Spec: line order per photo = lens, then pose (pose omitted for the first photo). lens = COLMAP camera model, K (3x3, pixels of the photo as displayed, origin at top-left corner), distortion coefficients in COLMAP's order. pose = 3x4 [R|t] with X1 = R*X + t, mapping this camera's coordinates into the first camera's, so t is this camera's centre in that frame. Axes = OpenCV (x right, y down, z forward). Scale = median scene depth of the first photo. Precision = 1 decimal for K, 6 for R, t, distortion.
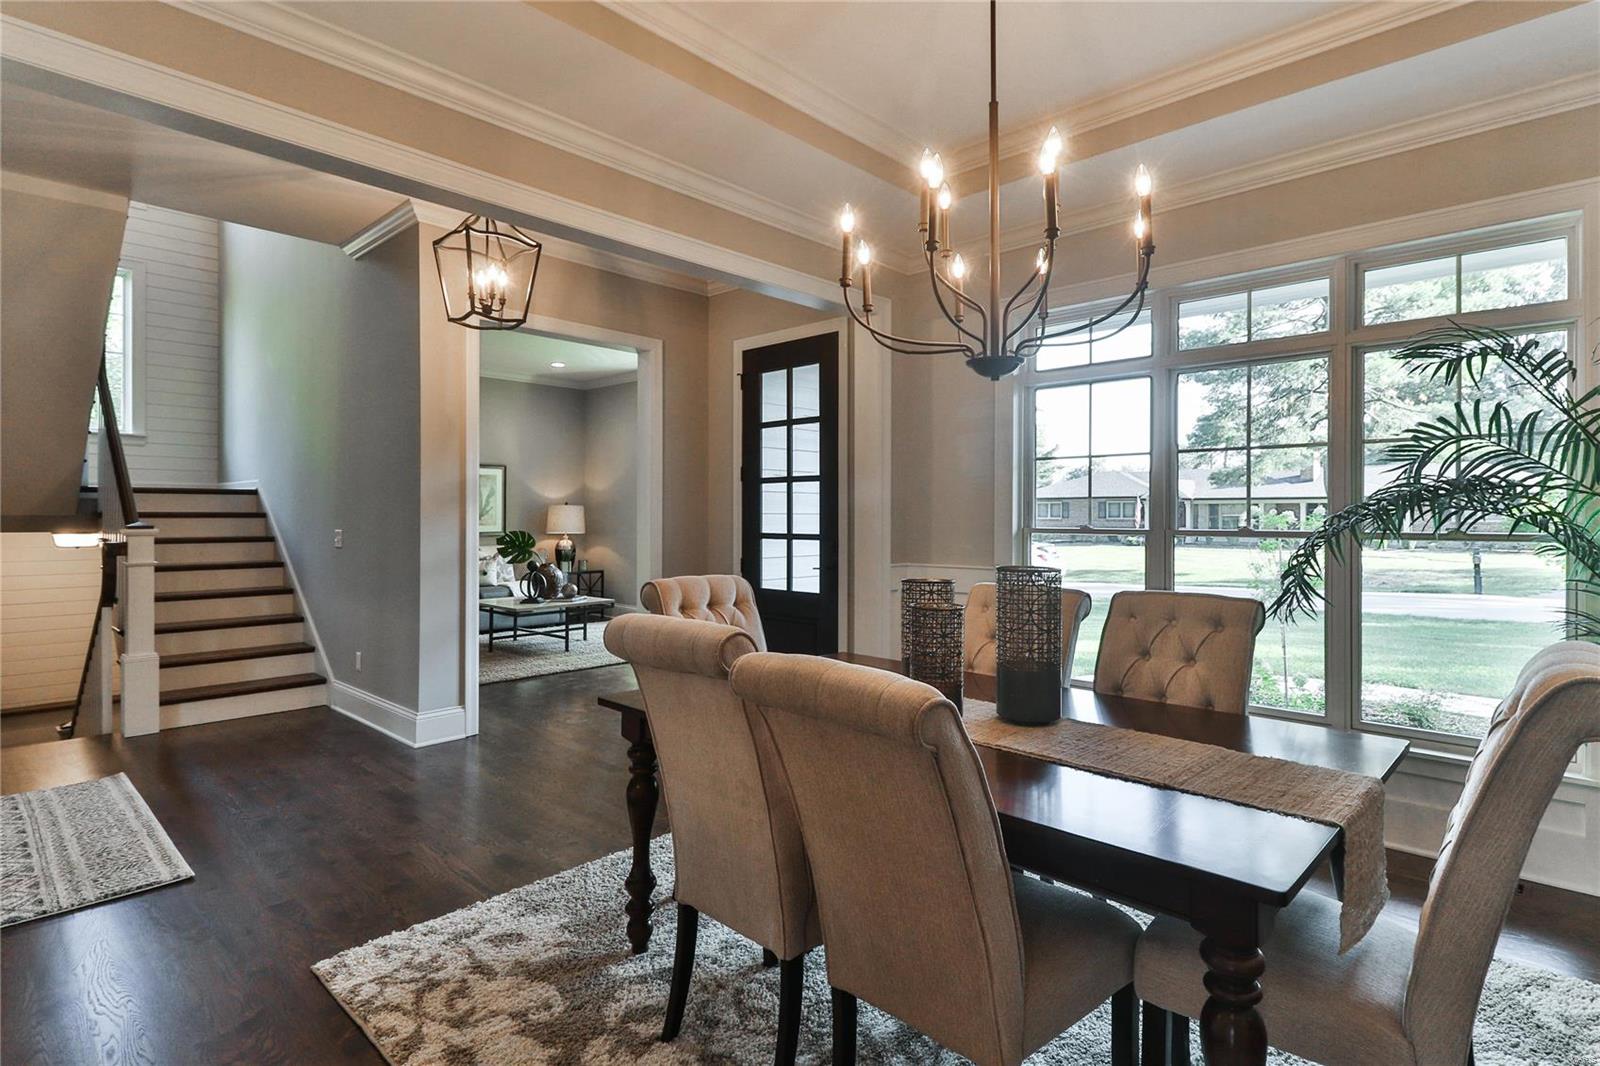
lens RADIAL K [[824.5, 0, 810.1], [0, 824.5, 517.9], [0, 0, 1]] dist [0.009319, 0.000475]
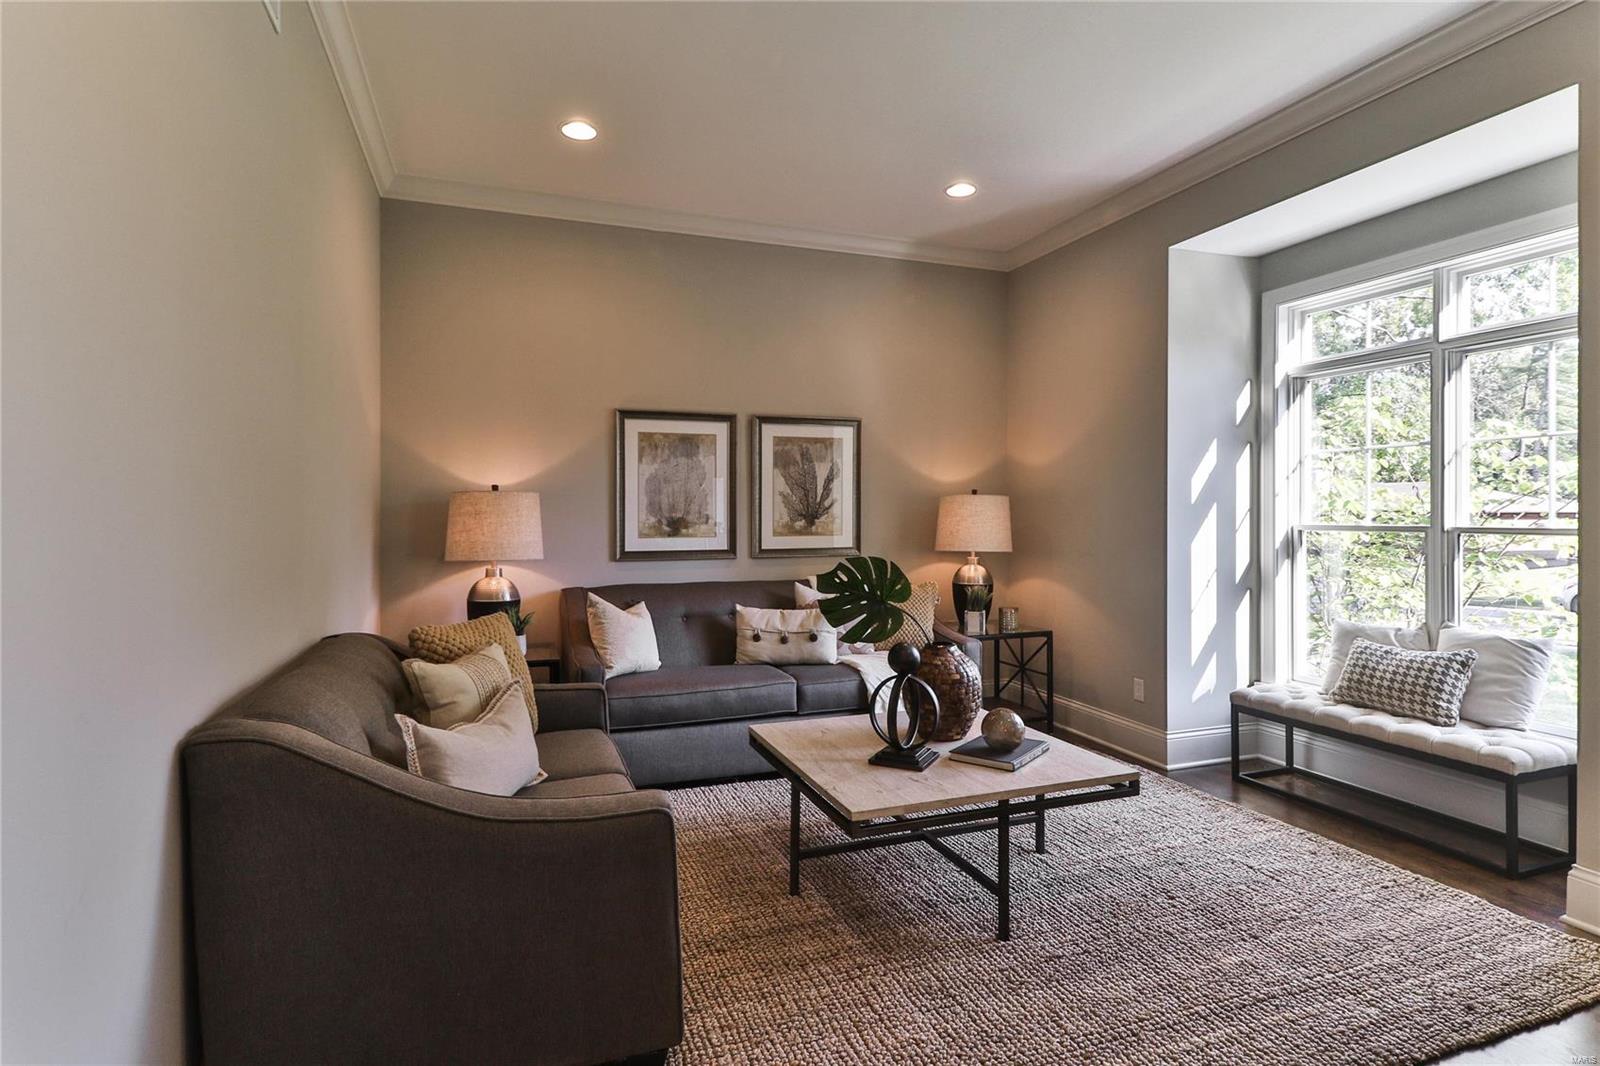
lens RADIAL K [[824.5, 0, 810.1], [0, 824.5, 517.9], [0, 0, 1]] dist [0.009319, 0.000475]
pose [[0.898765, -0.000798, -0.438431, -0.167812], [0.002034, 0.999995, 0.002351, -0.002784], [0.438427, -0.003004, 0.898762, 0.515153]]
